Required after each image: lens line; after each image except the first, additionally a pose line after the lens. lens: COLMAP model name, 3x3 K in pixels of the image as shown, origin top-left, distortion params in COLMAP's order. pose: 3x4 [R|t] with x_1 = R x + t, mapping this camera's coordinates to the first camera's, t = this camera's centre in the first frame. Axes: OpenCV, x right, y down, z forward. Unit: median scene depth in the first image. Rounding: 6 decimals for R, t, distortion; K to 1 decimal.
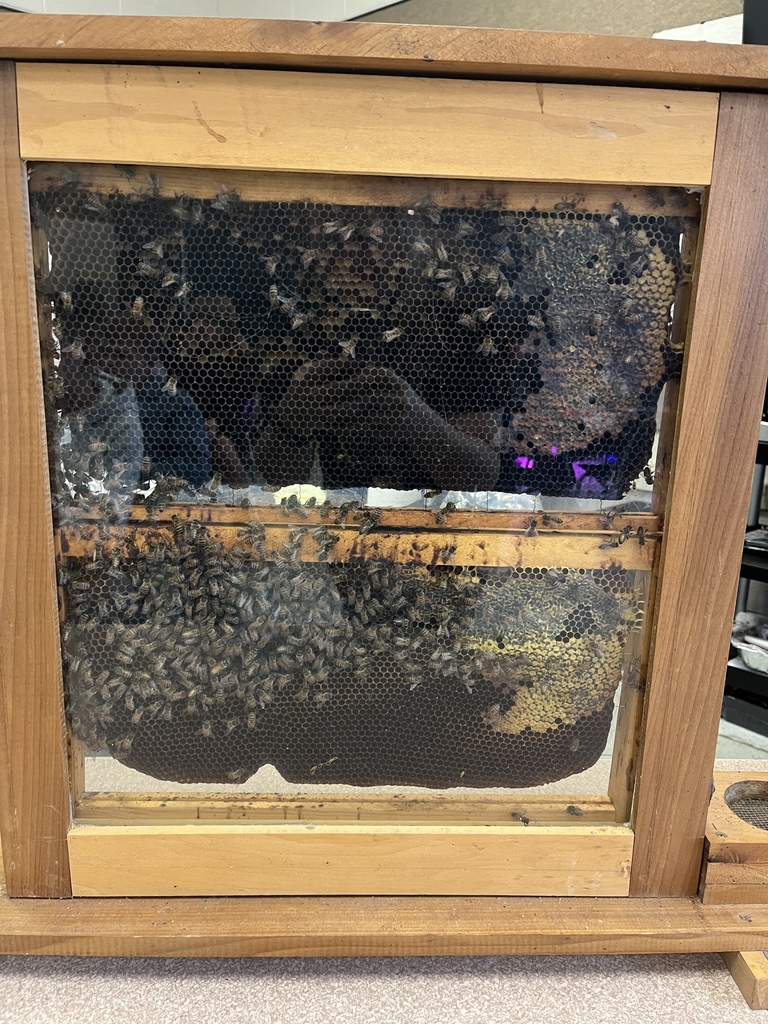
lens RADIAL K [[772.1, 0, 382.6], [0, 772.1, 515.7], [0, 0, 1]] dist [0.052591, -0.079349]
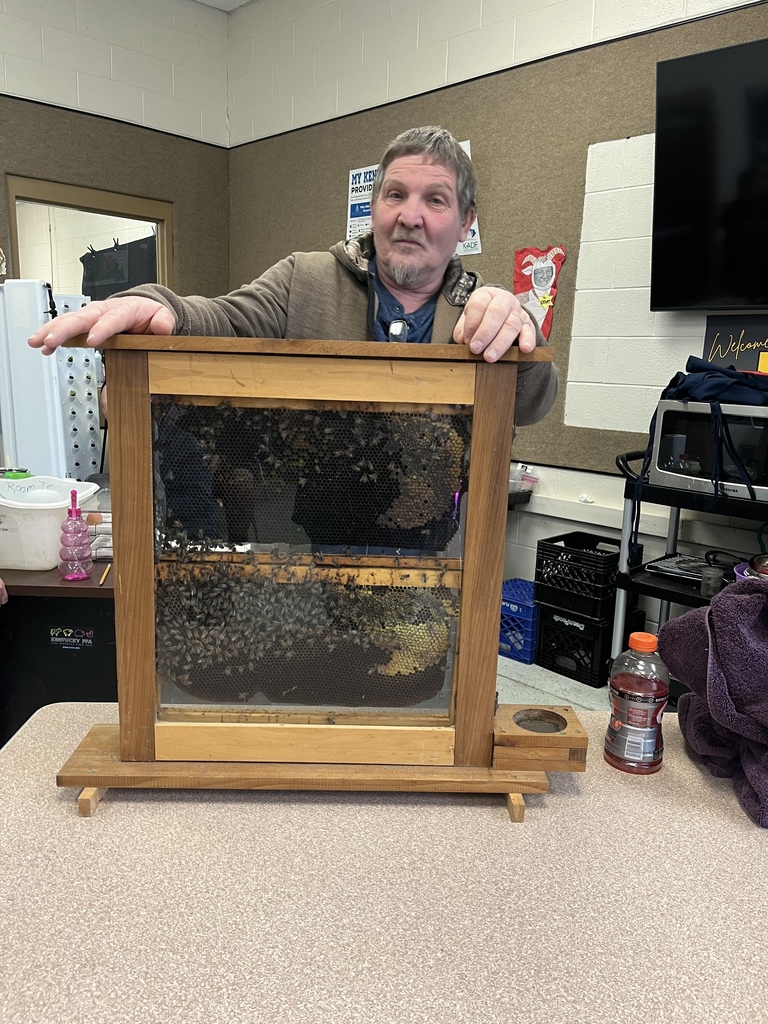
lens RADIAL K [[772.1, 0, 378.9], [0, 772.1, 492.8], [0, 0, 1]] dist [0.052591, -0.079349]
pose [[0.999975, 0.006507, -0.002921, 0.148715], [-0.006656, 0.998504, -0.054271, -0.060887], [0.002563, 0.054289, 0.998522, -0.938316]]
